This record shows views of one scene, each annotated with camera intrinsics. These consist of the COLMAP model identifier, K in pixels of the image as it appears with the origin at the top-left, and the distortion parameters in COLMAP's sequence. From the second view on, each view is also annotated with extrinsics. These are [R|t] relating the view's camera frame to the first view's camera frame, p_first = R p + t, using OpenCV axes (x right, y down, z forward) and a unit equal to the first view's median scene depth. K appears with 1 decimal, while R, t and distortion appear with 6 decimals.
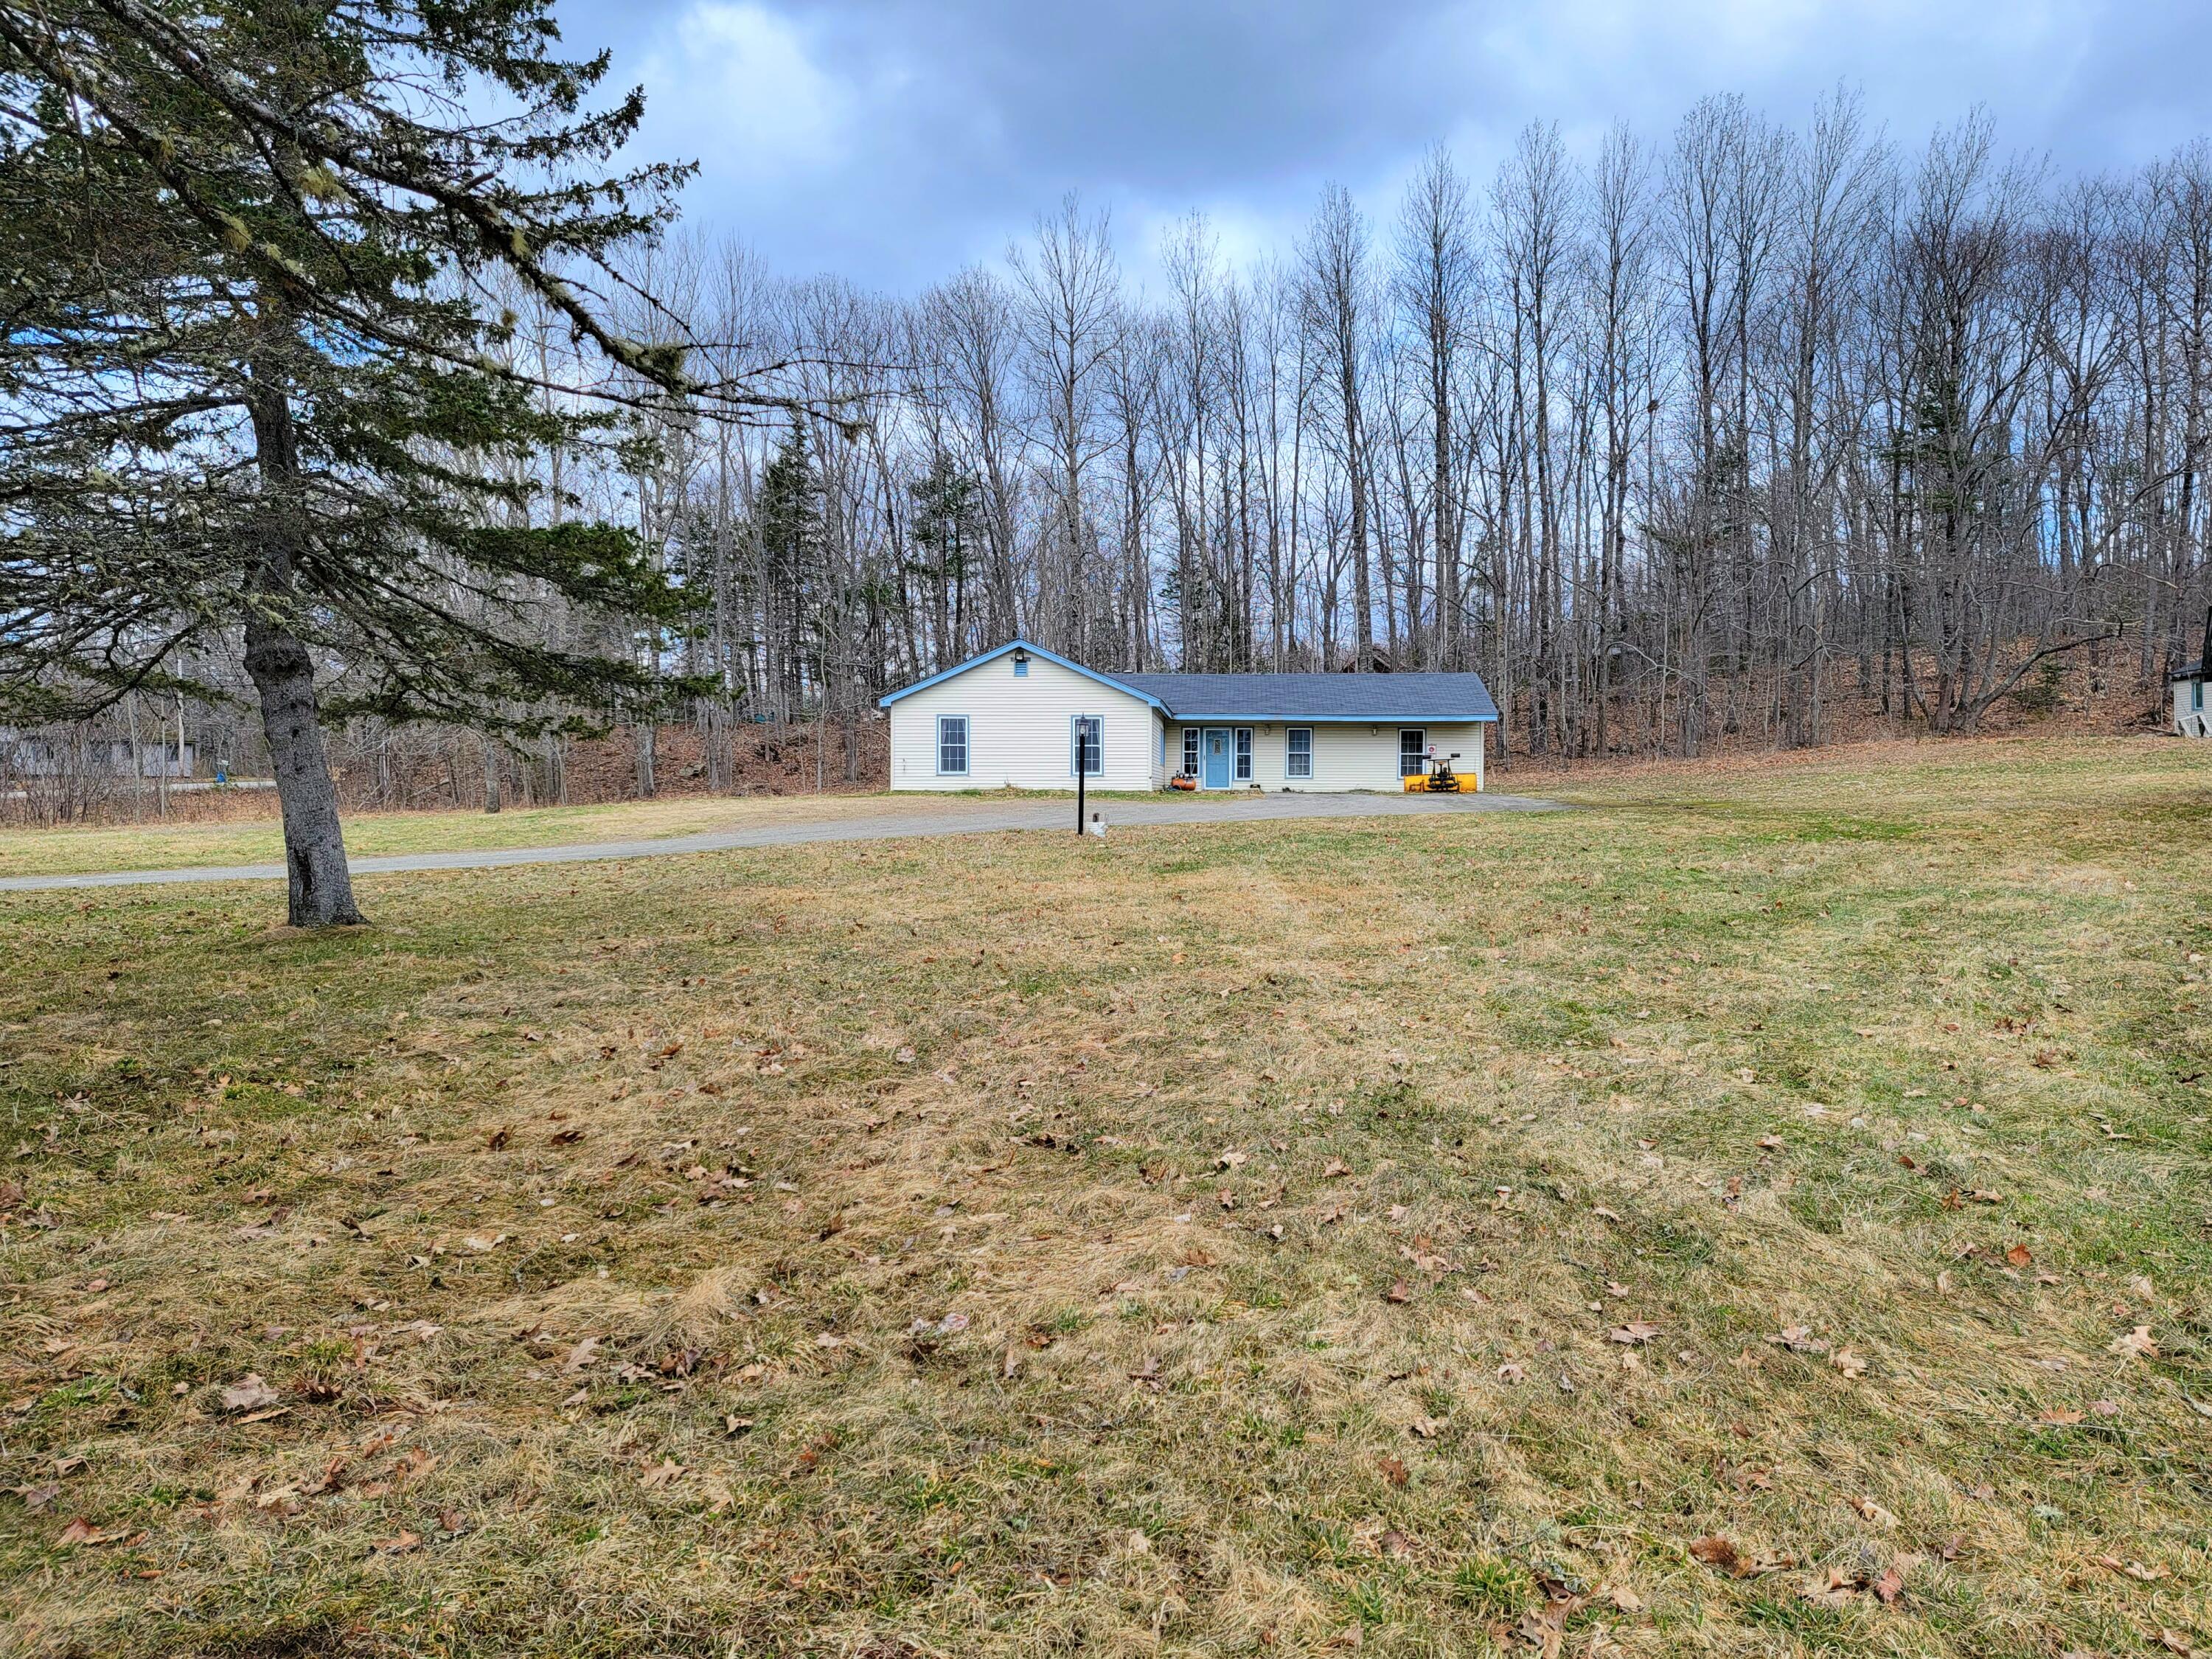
lens RADIAL K [[1552.7, 0, 1126.8], [0, 1552.7, 825.0], [0, 0, 1]] dist [0.102889, -0.097788]
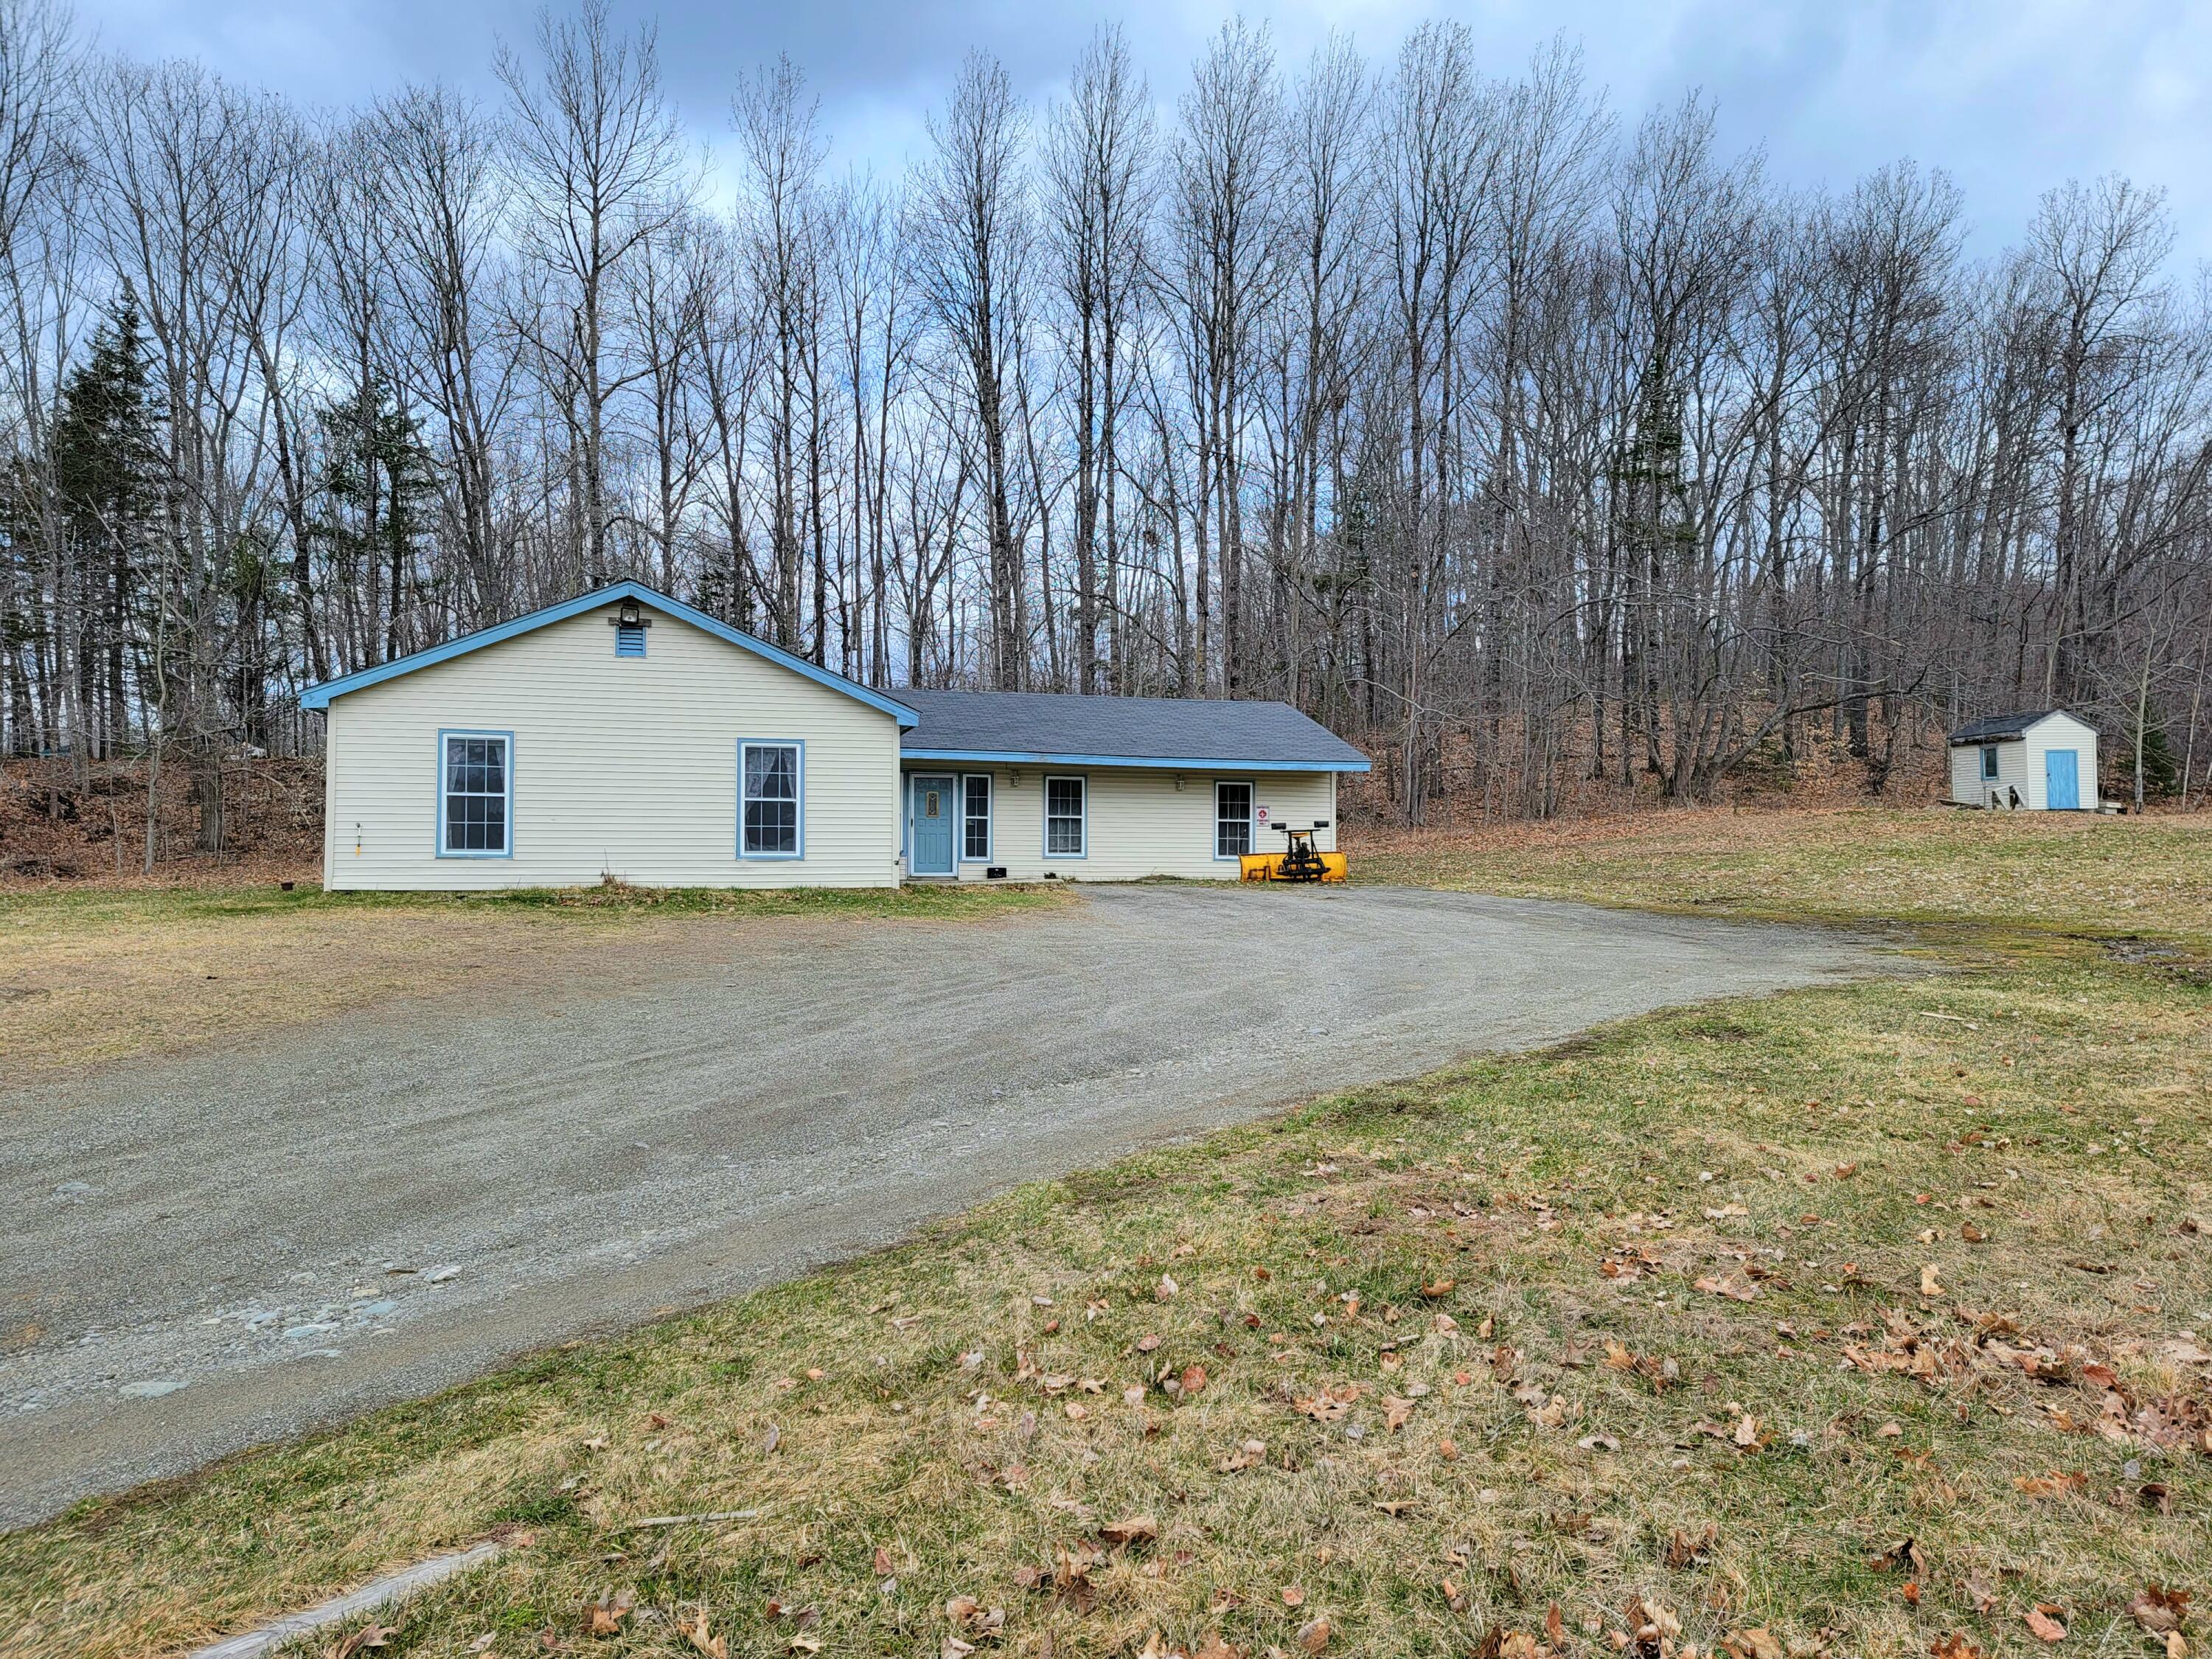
lens RADIAL K [[1552.7, 0, 1126.8], [0, 1552.7, 825.0], [0, 0, 1]] dist [0.102889, -0.097788]
pose [[0.938583, 0.007858, 0.344963, -0.078503], [0.005505, 0.999272, -0.037741, -0.019771], [-0.345008, 0.037322, 0.937857, 0.415719]]
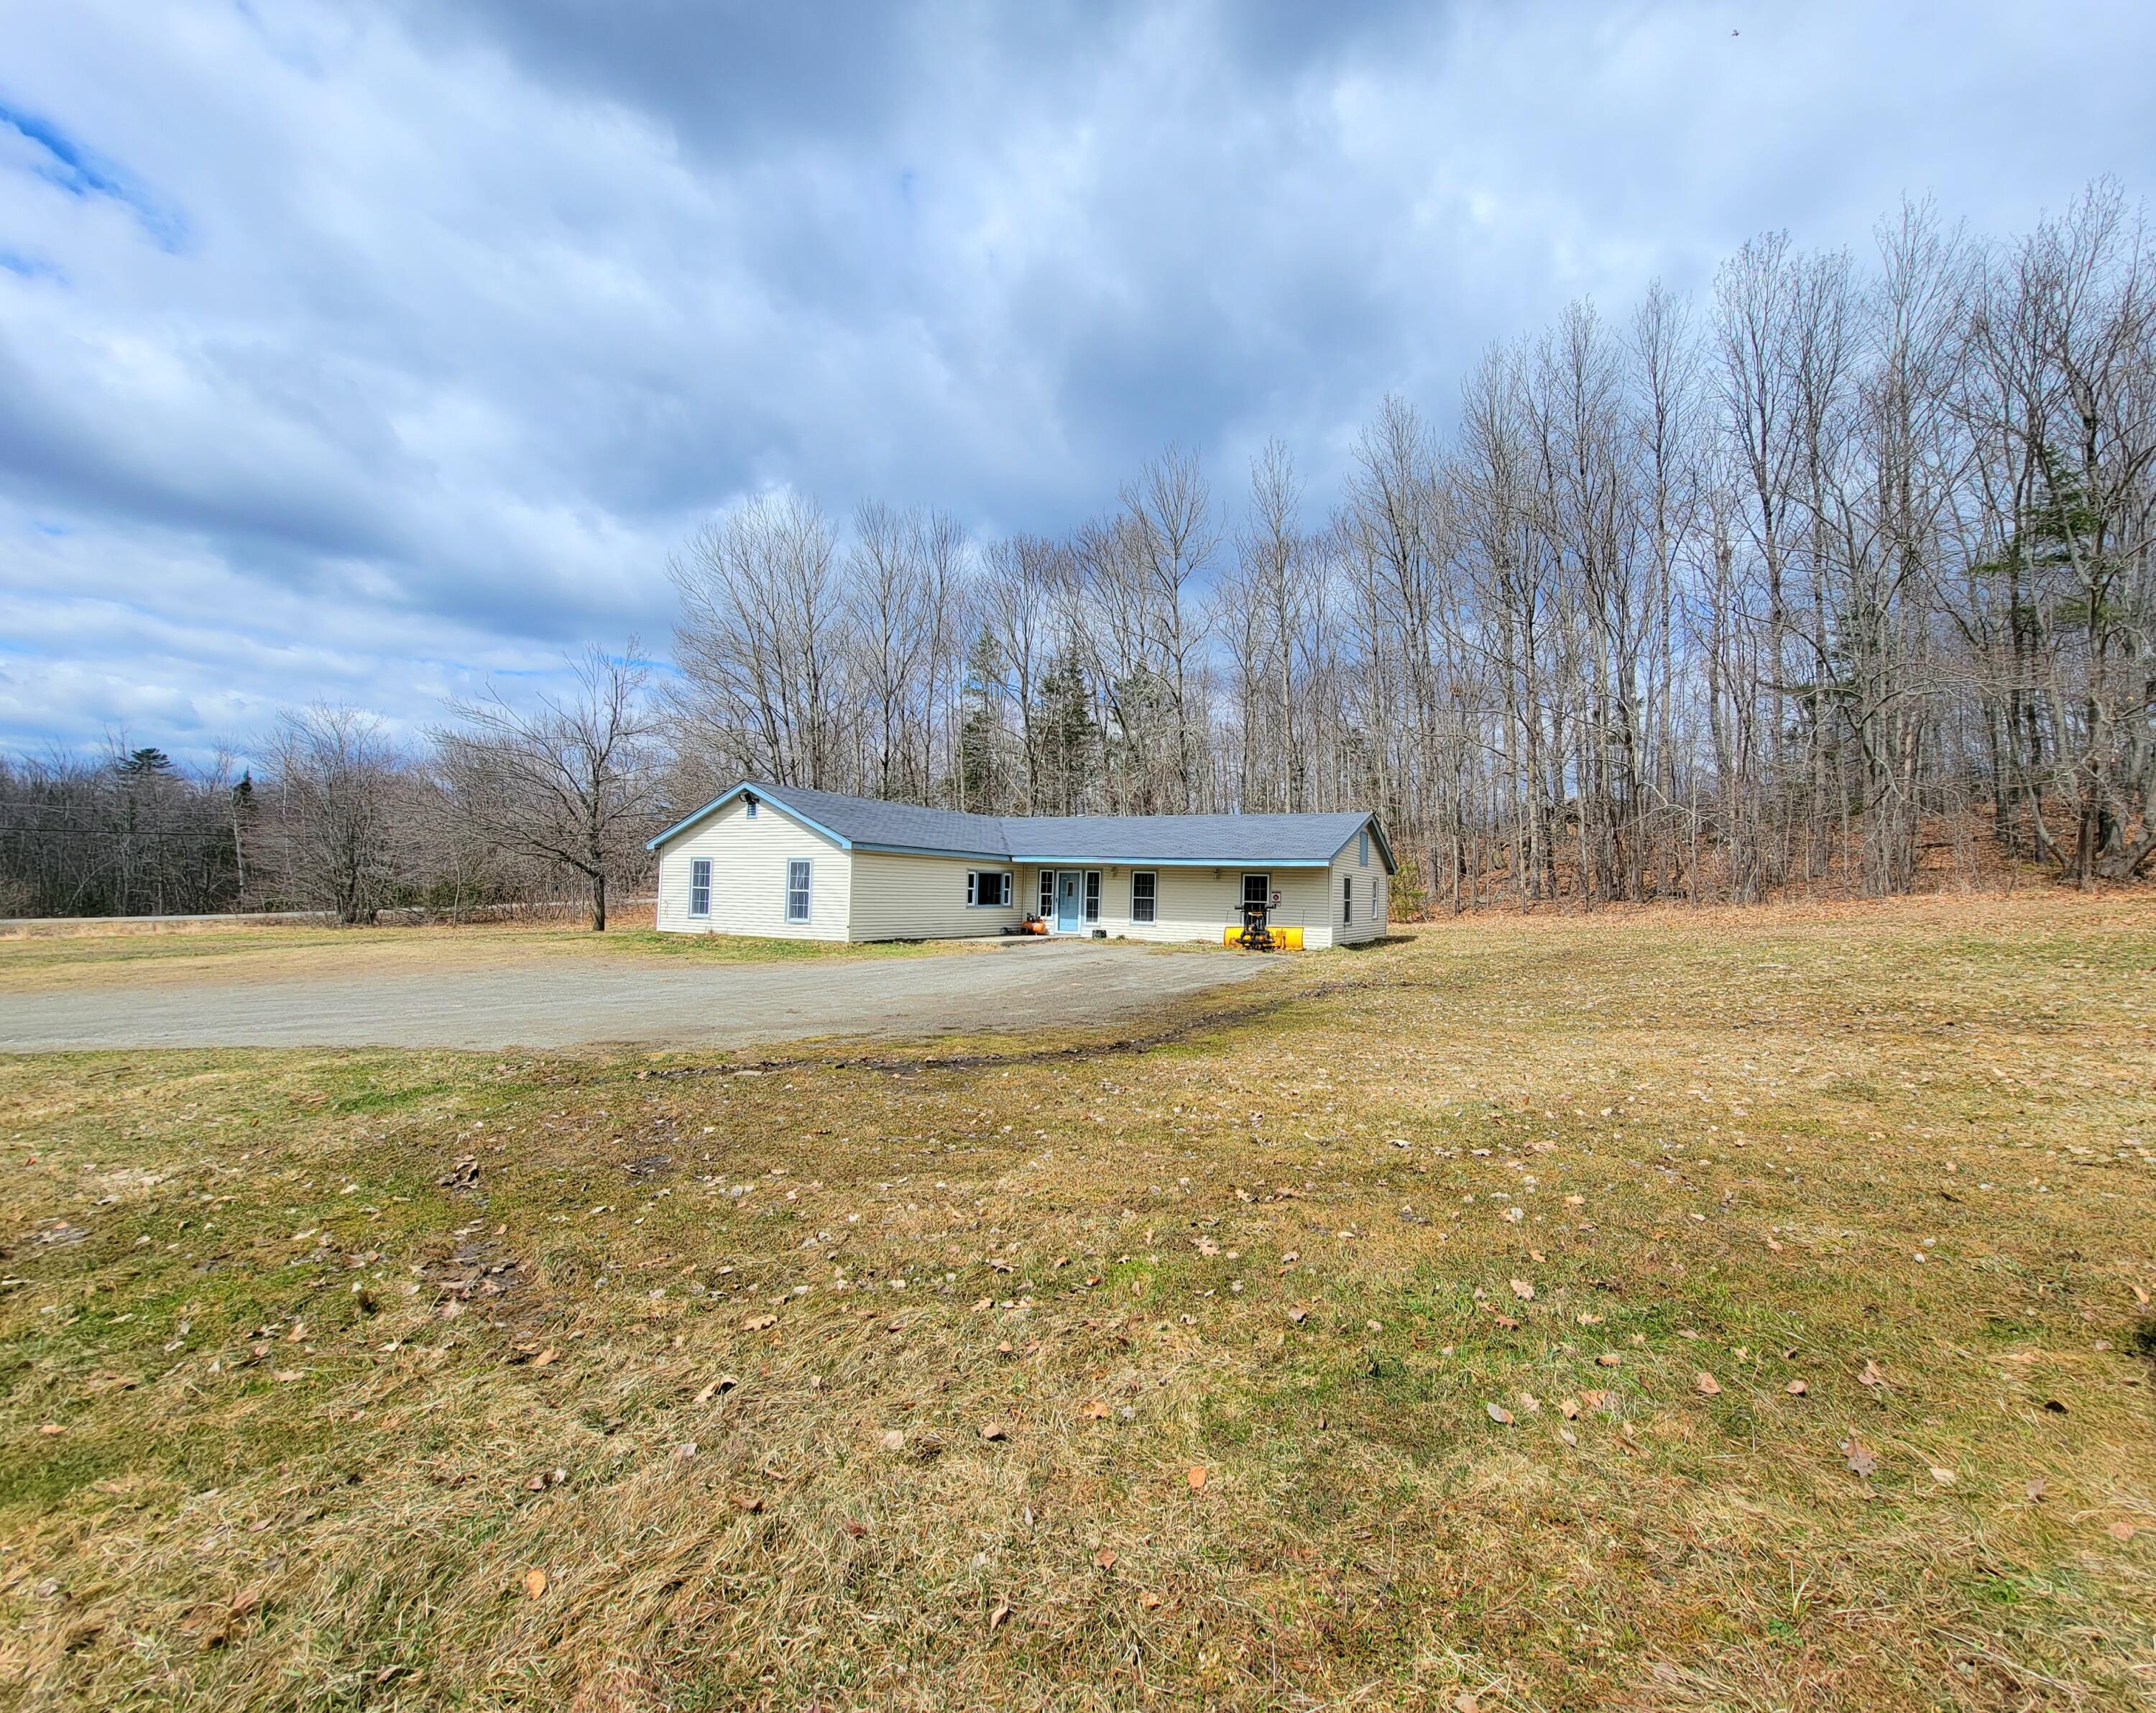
lens RADIAL K [[915.7, 0, 1143.3], [0, 915.7, 867.6], [0, 0, 1]] dist [-0.002159, -0.000805]
pose [[0.928056, 0.011895, -0.372251, 0.317766], [-0.030635, 0.998541, -0.044469, -0.040351], [0.371179, 0.052673, 0.927066, 0.484776]]
